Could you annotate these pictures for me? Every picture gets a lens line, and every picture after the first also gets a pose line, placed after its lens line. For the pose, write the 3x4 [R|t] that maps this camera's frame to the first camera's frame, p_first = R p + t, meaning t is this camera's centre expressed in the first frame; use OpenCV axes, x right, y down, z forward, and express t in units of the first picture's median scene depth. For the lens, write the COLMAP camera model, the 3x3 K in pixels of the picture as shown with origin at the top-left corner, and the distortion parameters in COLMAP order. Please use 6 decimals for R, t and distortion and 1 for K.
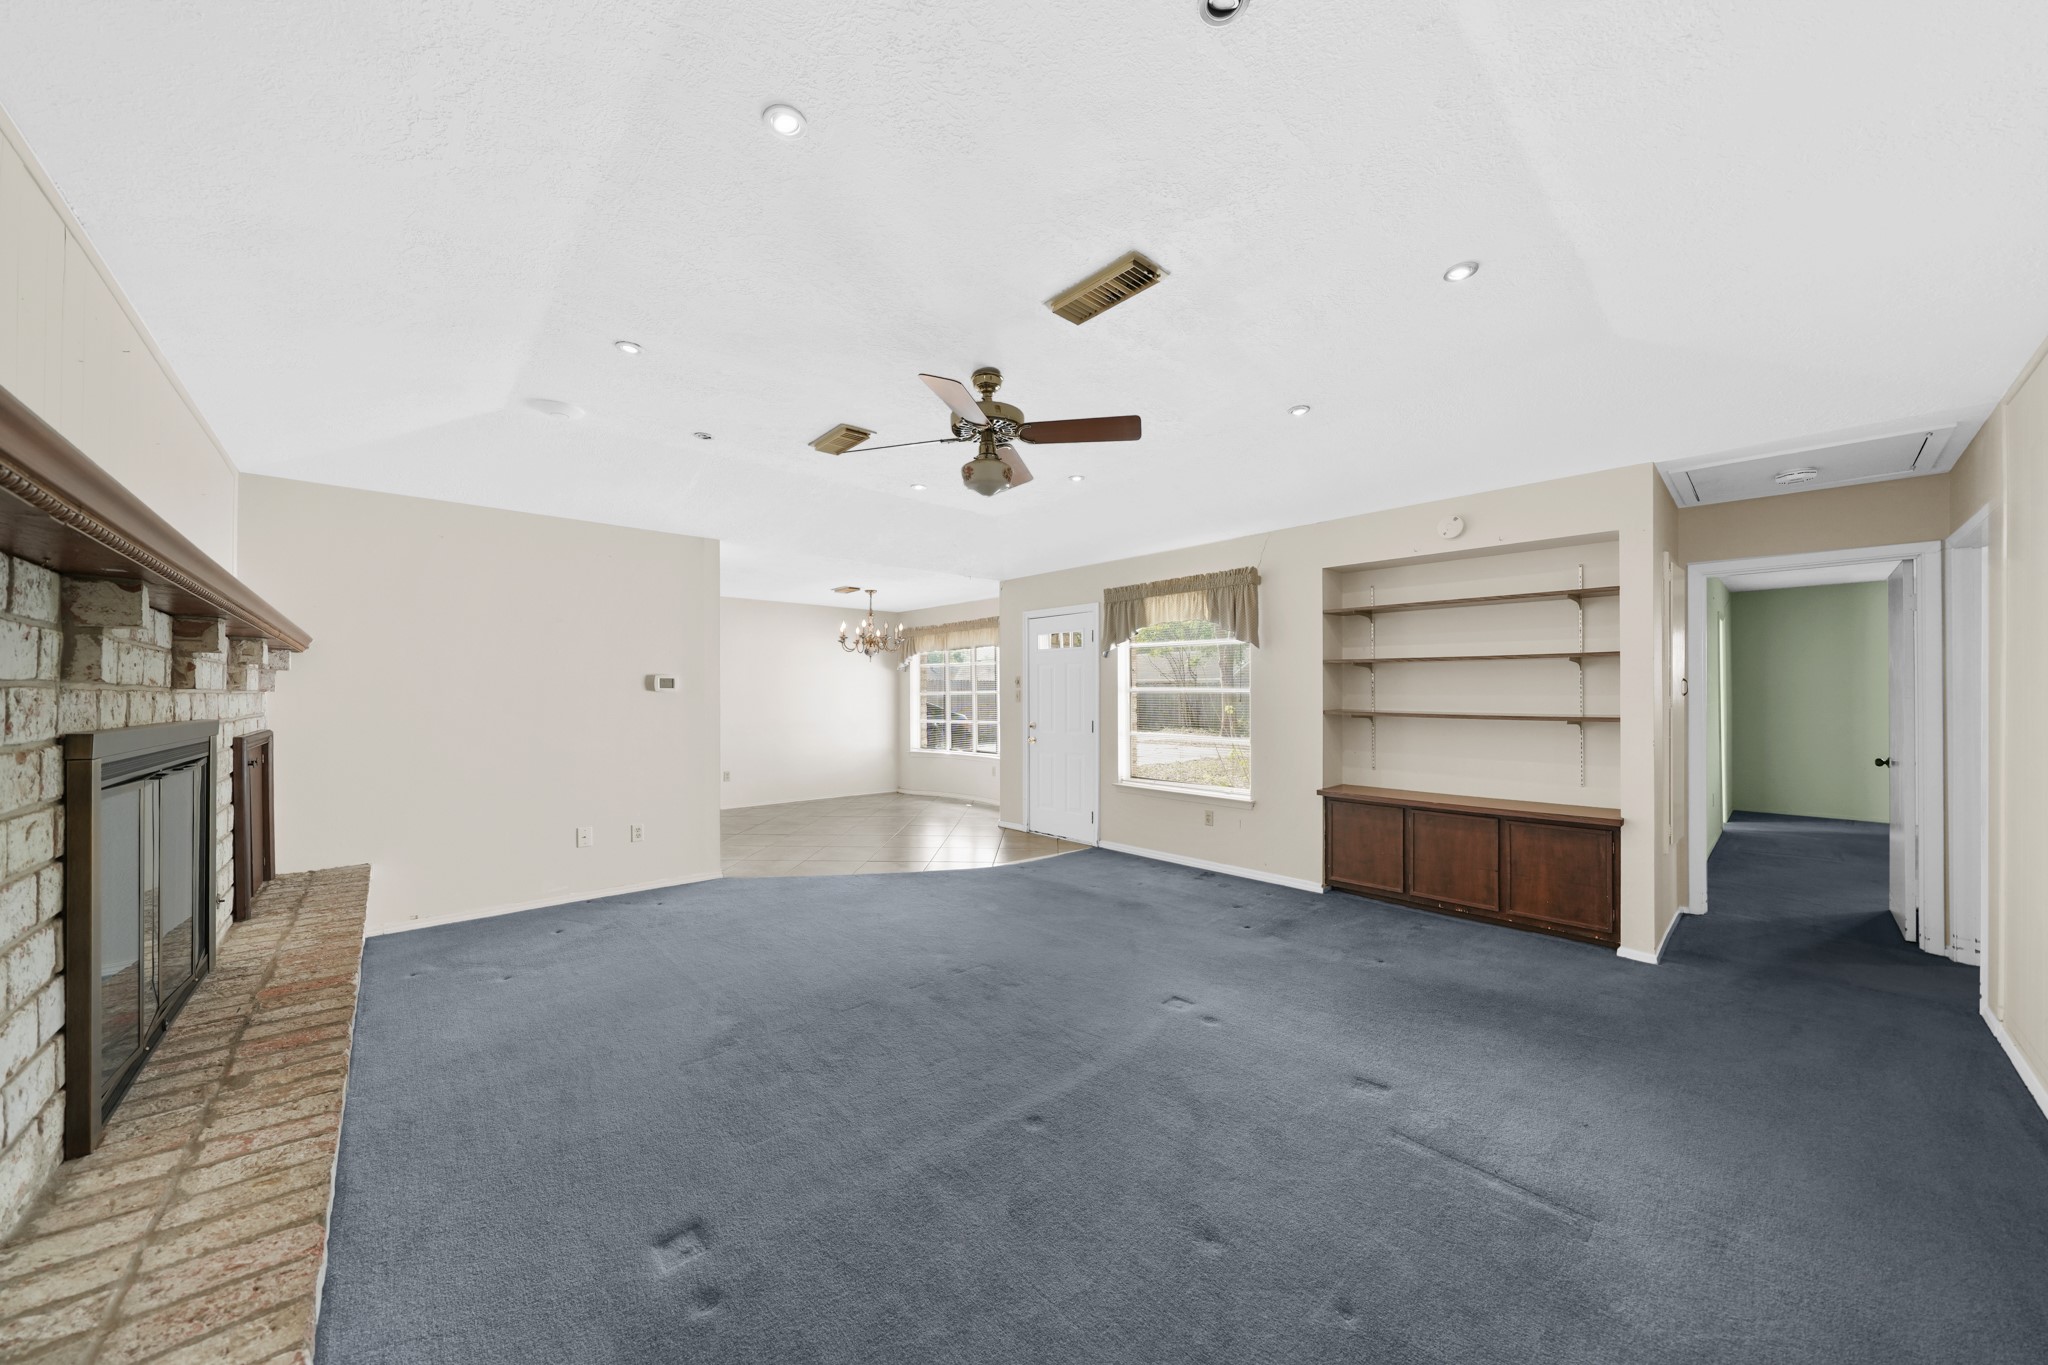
lens RADIAL K [[696.4, 0, 1035.7], [0, 696.4, 686.8], [0, 0, 1]] dist [-0.008249, 0.000396]
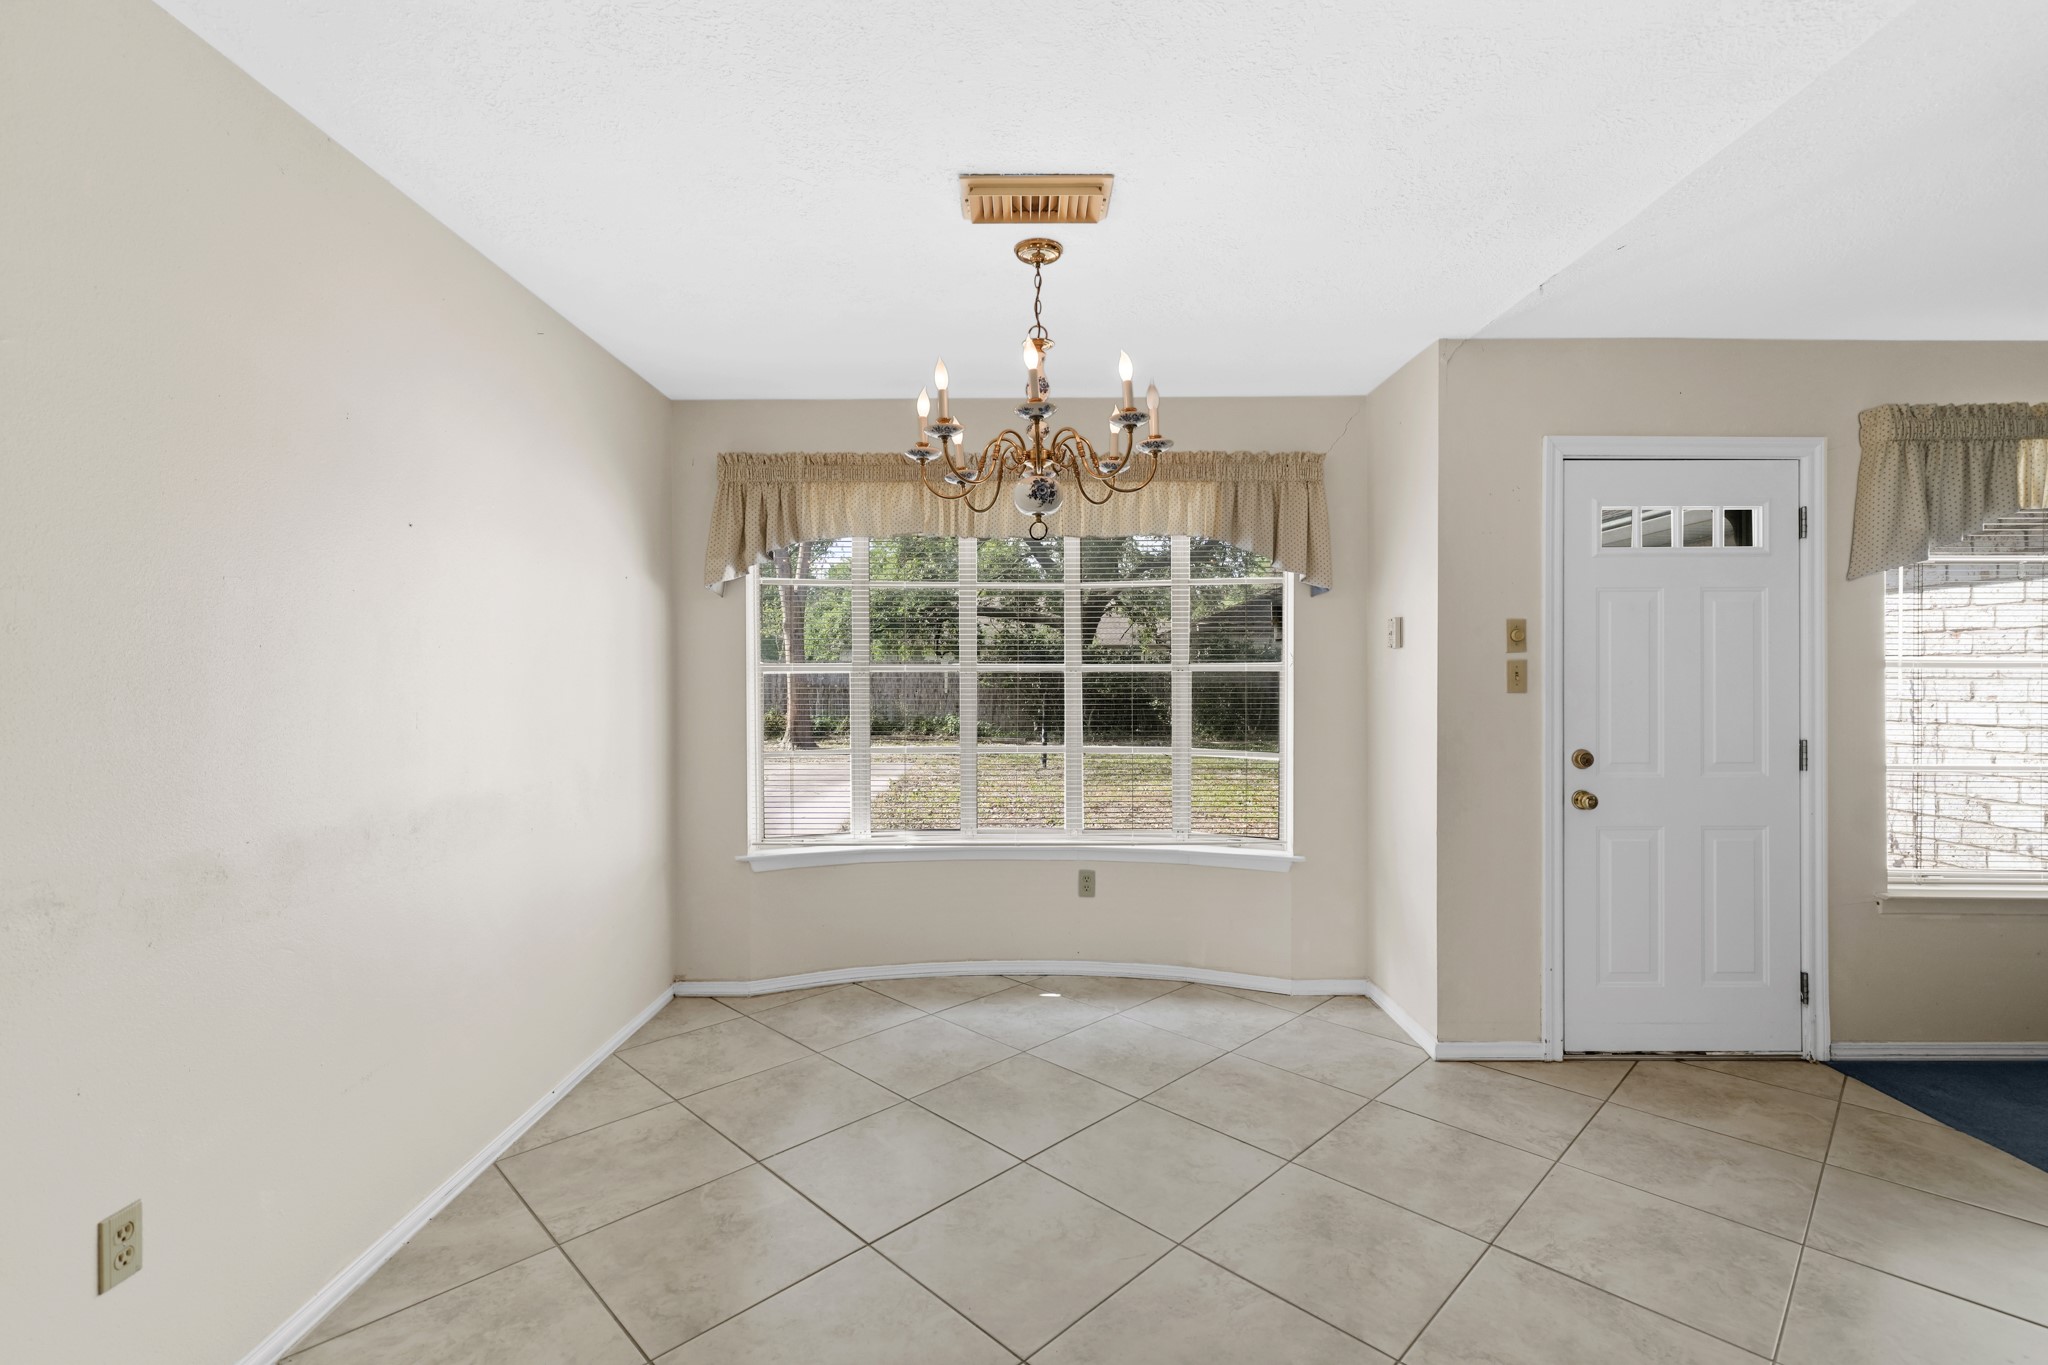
lens RADIAL K [[877.6, 0, 1033.3], [0, 877.6, 678.5], [0, 0, 1]] dist [-0.002641, -0.000182]
pose [[0.681677, -0.005701, 0.731631, -0.511680], [-0.008110, 0.999849, 0.015347, 0.009006], [-0.731608, -0.016395, 0.681528, 0.878282]]
